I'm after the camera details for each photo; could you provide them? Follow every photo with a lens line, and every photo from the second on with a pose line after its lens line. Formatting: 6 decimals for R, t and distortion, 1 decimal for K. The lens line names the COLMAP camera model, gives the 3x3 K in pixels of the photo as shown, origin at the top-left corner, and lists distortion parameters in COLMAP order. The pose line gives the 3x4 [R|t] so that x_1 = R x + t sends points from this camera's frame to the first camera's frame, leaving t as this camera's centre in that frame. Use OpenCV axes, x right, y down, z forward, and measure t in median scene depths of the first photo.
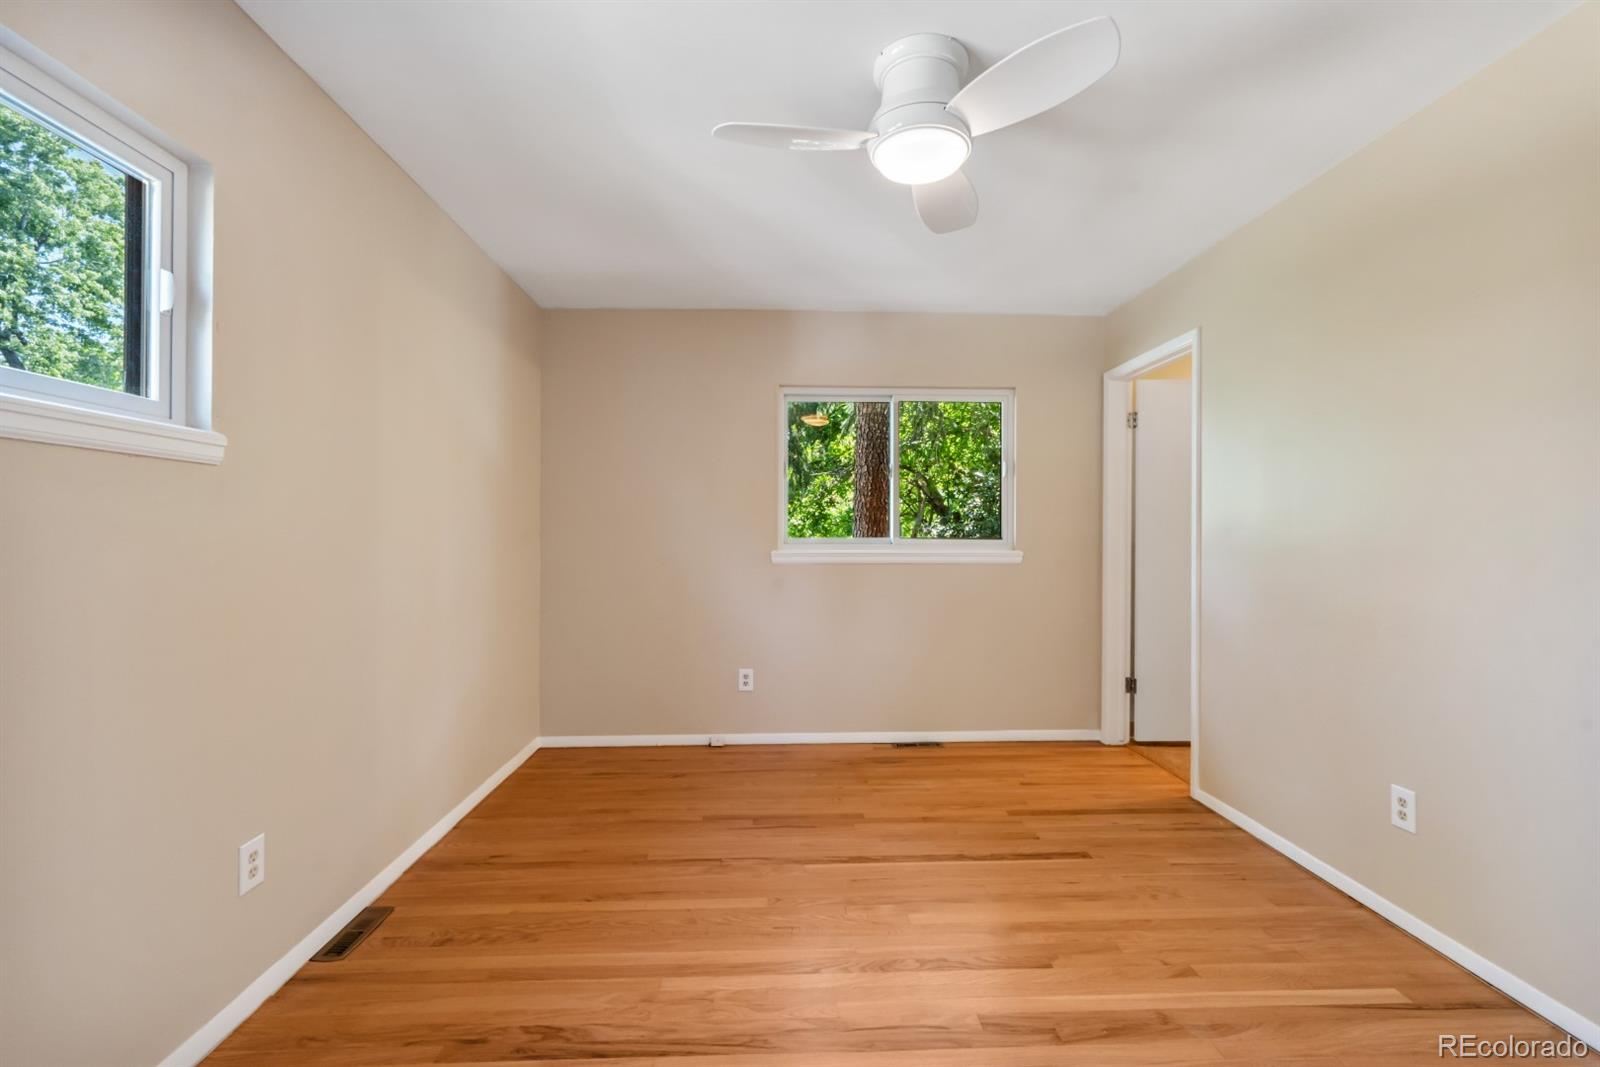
lens RADIAL K [[707.5, 0, 801.6], [0, 707.5, 535.4], [0, 0, 1]] dist [-0.003426, 0.002162]
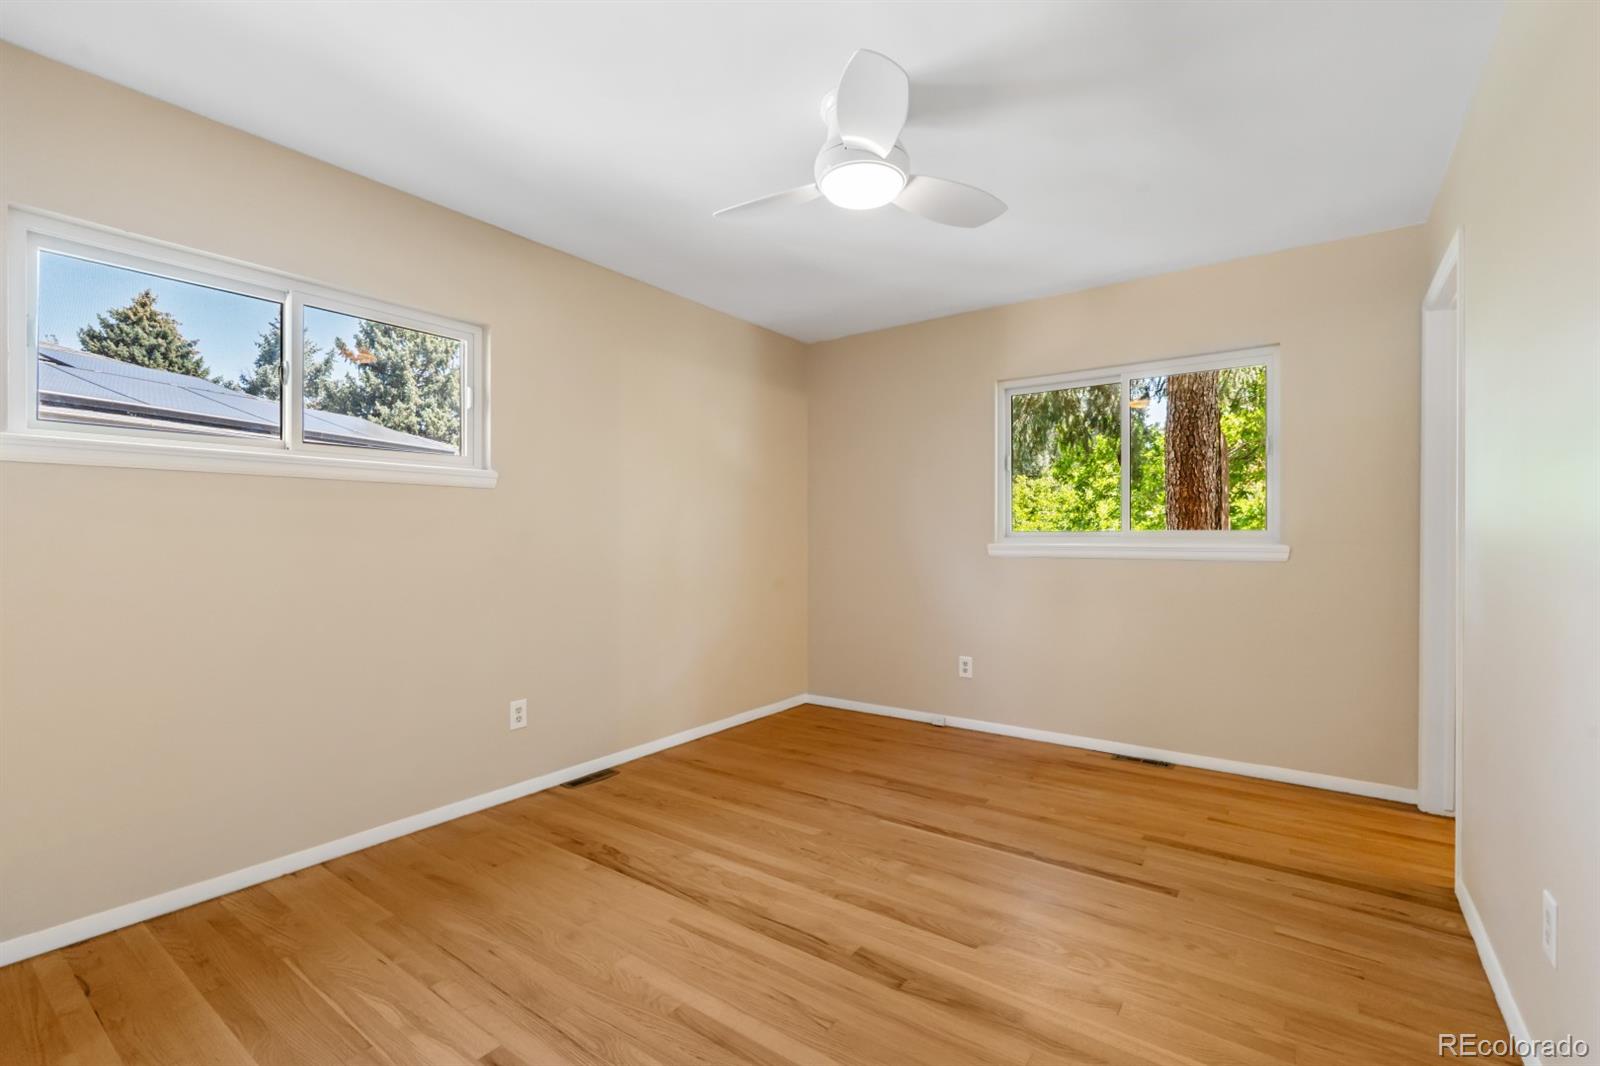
lens RADIAL K [[707.5, 0, 794.0], [0, 707.5, 537.8], [0, 0, 1]] dist [-0.003426, 0.002162]
pose [[0.780992, -0.000939, -0.624540, 0.544732], [0.001898, 0.999998, 0.000869, 0.016340], [0.624538, -0.001864, 0.780993, 0.035211]]
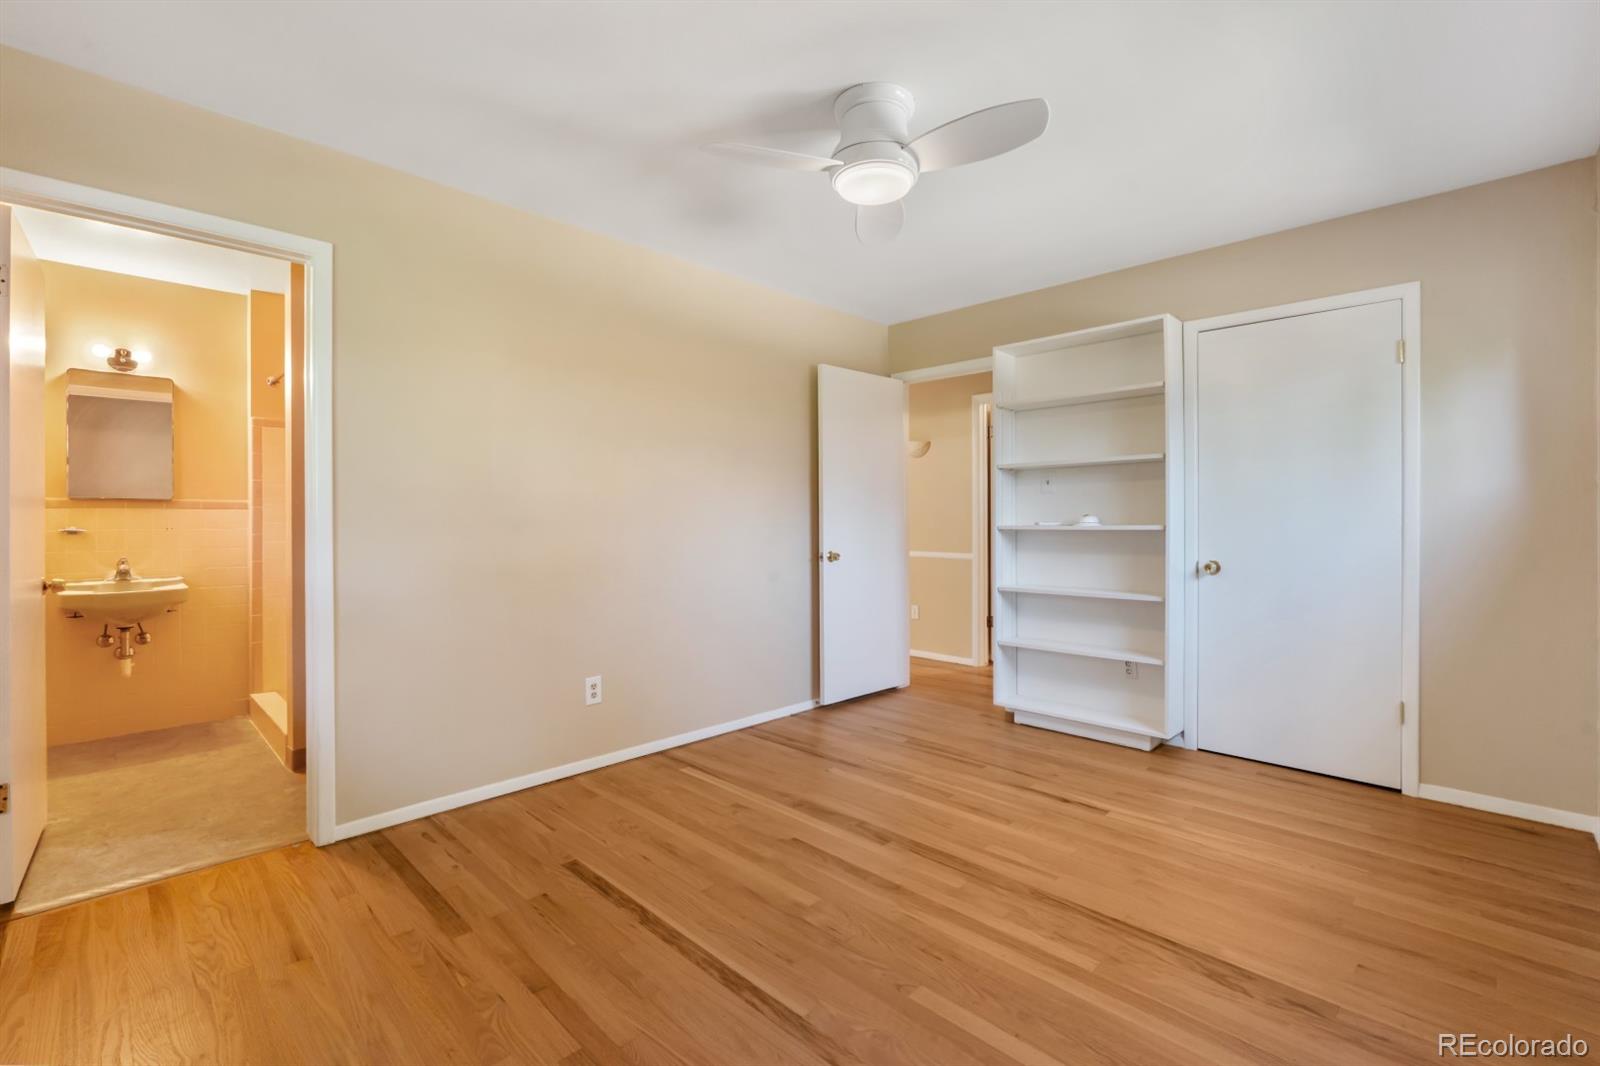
lens RADIAL K [[707.5, 0, 797.9], [0, 707.5, 517.9], [0, 0, 1]] dist [-0.003426, 0.002162]
pose [[-0.686933, -0.000676, 0.726721, -0.417775], [-0.001287, 0.999999, -0.000286, 0.013282], [-0.726720, -0.001132, -0.686933, 1.318482]]
